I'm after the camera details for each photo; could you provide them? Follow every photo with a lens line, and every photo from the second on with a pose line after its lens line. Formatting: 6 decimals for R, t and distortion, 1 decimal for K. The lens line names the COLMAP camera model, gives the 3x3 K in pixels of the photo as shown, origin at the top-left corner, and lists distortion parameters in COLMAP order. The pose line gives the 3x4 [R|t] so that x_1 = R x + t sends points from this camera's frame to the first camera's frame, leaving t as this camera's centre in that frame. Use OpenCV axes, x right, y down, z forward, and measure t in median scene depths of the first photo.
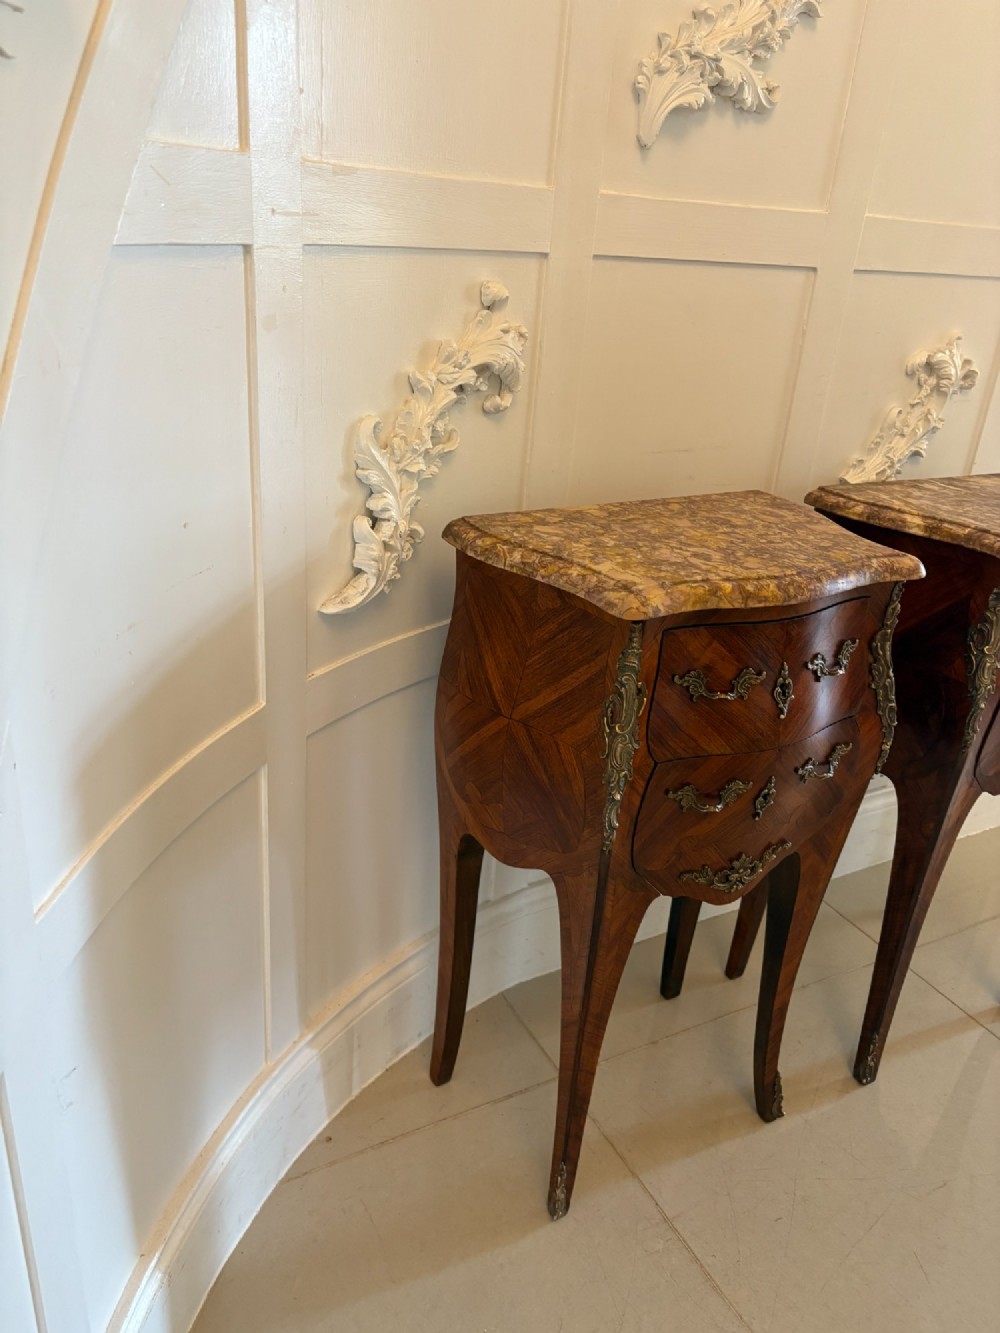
lens RADIAL K [[980.2, 0, 500.0], [0, 980.2, 666.5], [0, 0, 1]] dist [0.051122, -0.005399]
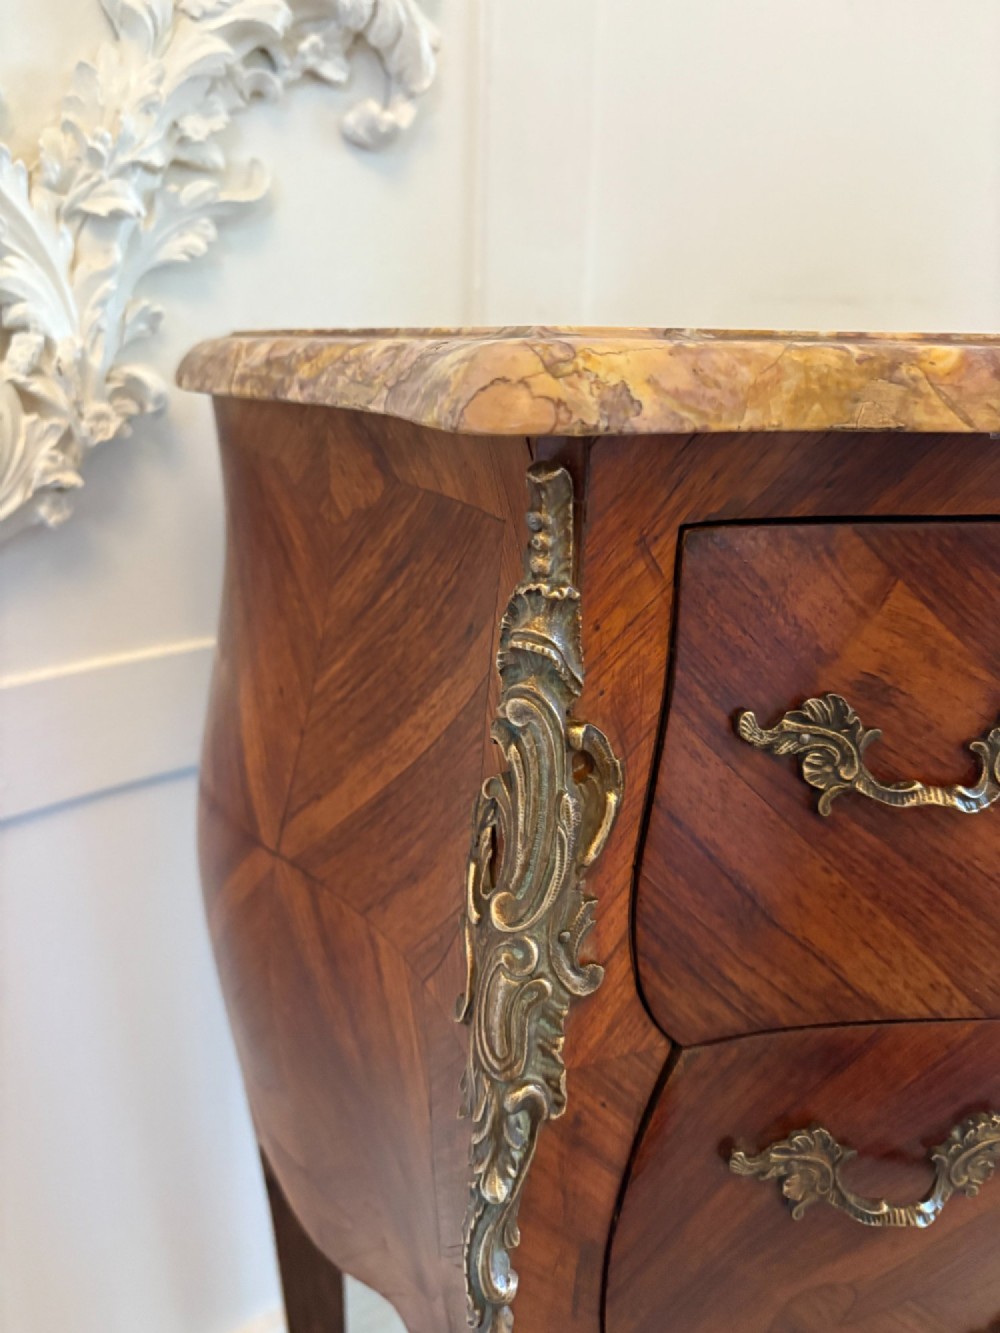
lens RADIAL K [[1043.1, 0, 500.0], [0, 1043.1, 666.5], [0, 0, 1]] dist [-0.010602, -0.011733]
pose [[0.983476, 0.006271, -0.180929, 0.156935], [-0.028315, 0.992428, -0.119516, 0.030653], [0.178810, 0.122664, 0.976207, 0.679950]]
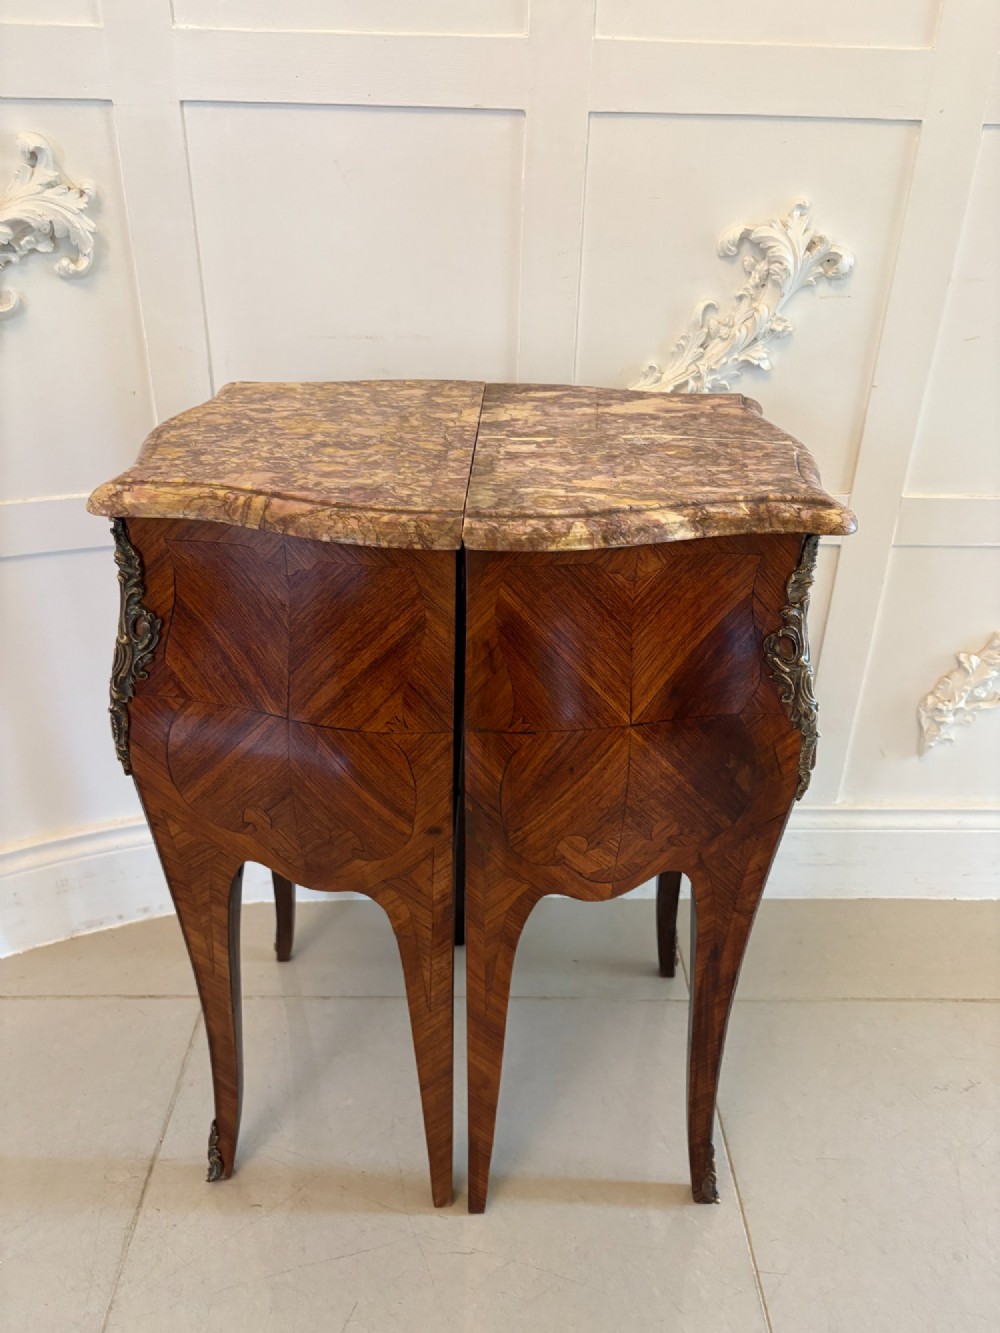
lens RADIAL K [[1030.4, 0, 498.5], [0, 1030.4, 681.4], [0, 0, 1]] dist [0.003774, -0.005316]
pose [[0.890135, 0.173069, -0.421553, 0.977128], [-0.150814, 0.984826, 0.085868, -0.025217], [0.430017, -0.012858, 0.902729, 0.322237]]
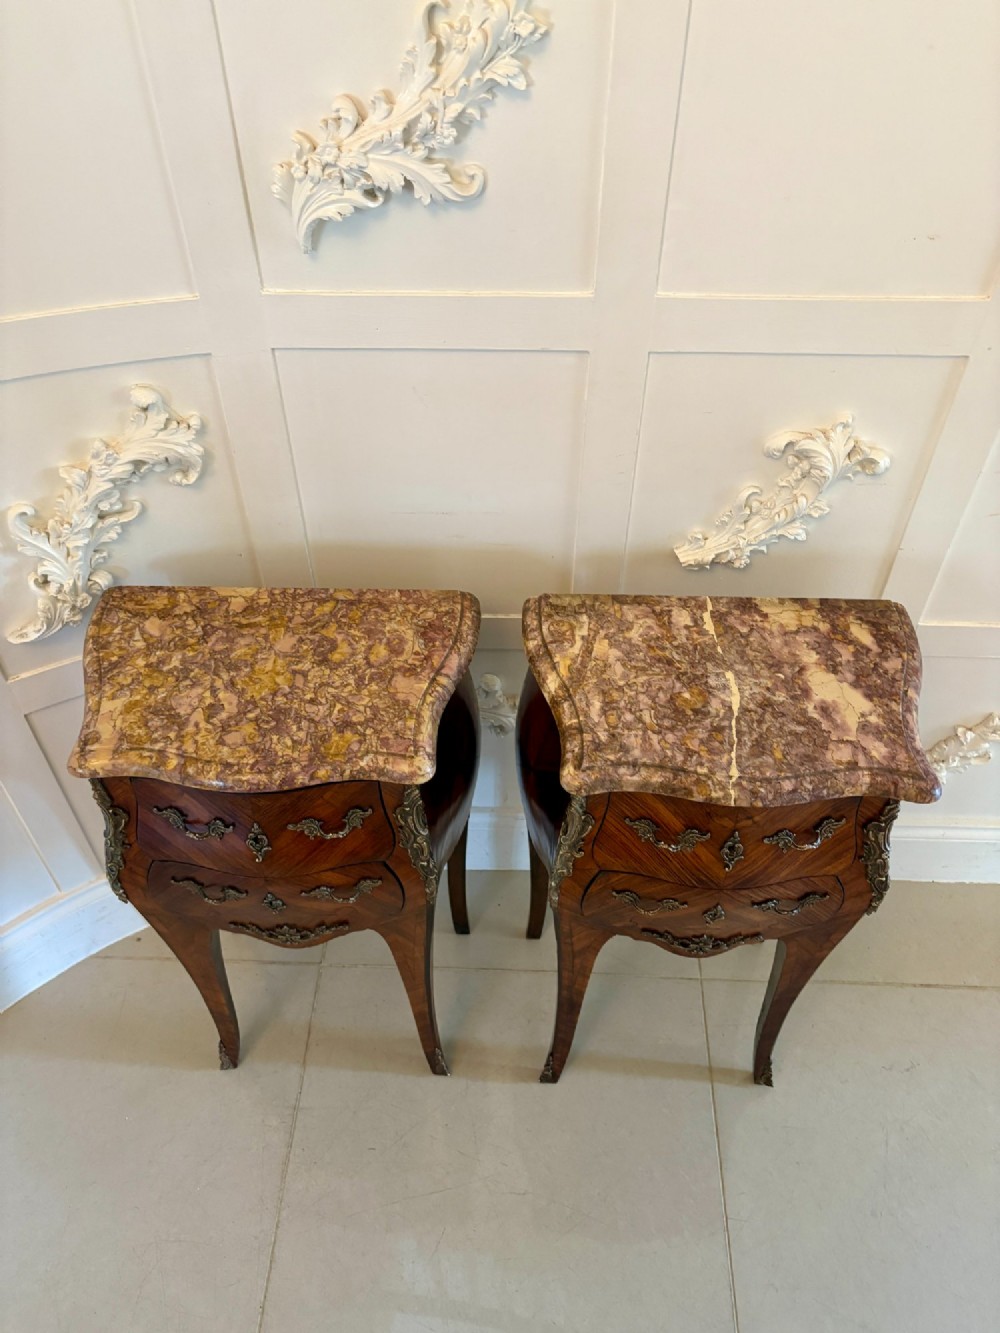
lens RADIAL K [[1013.9, 0, 500.0], [0, 1013.9, 666.5], [0, 0, 1]] dist [0.000947, 0.005581]
pose [[0.863118, 0.313994, -0.395519, 0.916644], [-0.151924, 0.908367, 0.389600, -0.647889], [0.481608, -0.276182, 0.831731, 0.222348]]
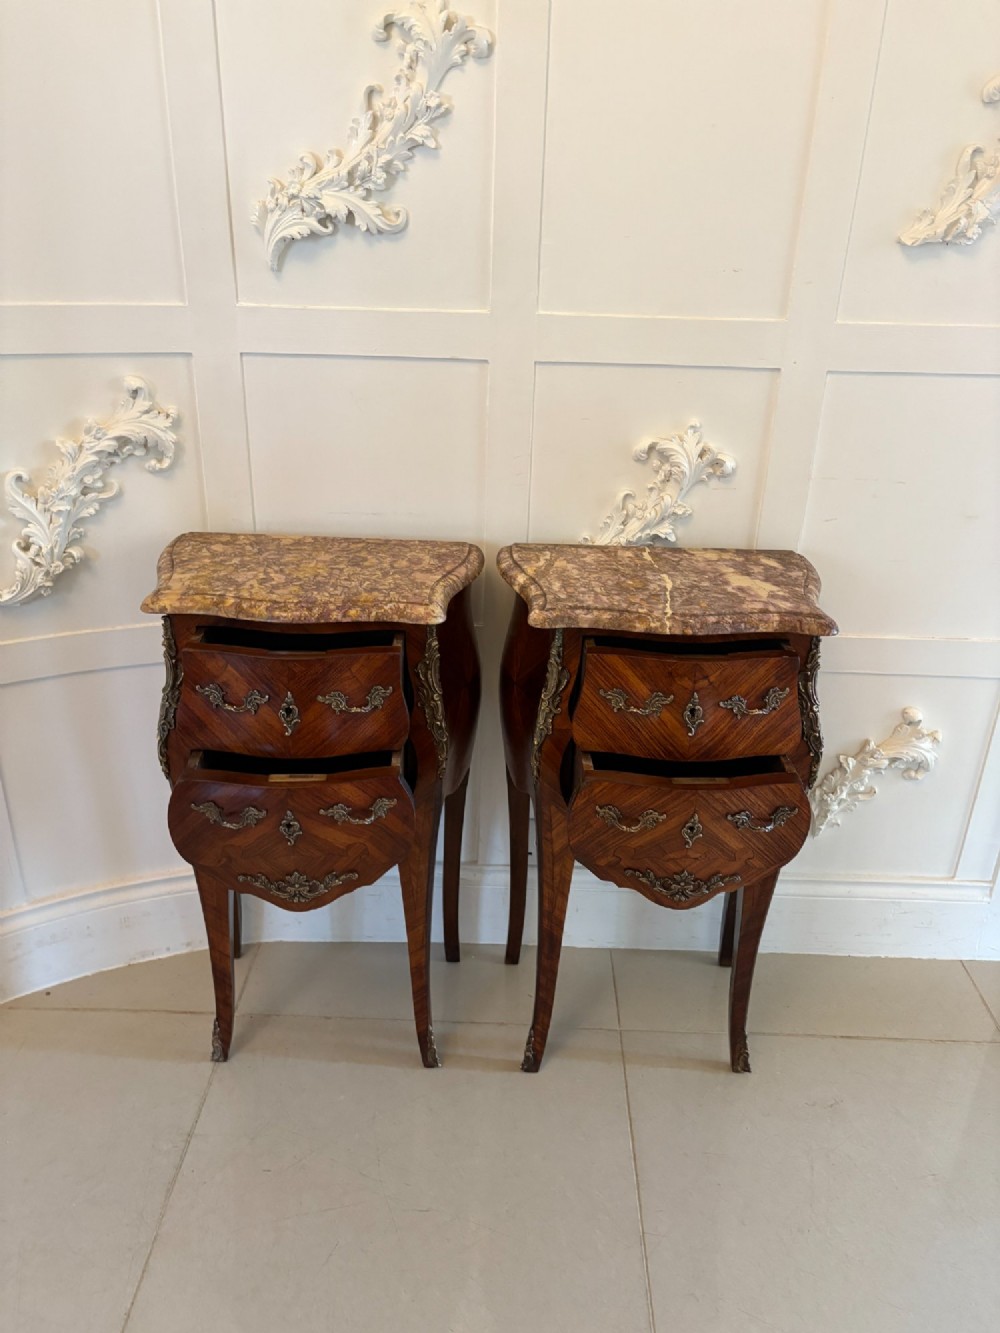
lens RADIAL K [[1015.9, 0, 494.2], [0, 1015.9, 684.8], [0, 0, 1]] dist [0.006931, 0.001446]
pose [[0.870873, 0.168694, -0.461652, 1.213037], [-0.170596, 0.984609, 0.037974, -0.124498], [0.460953, 0.045685, 0.886248, 0.034713]]
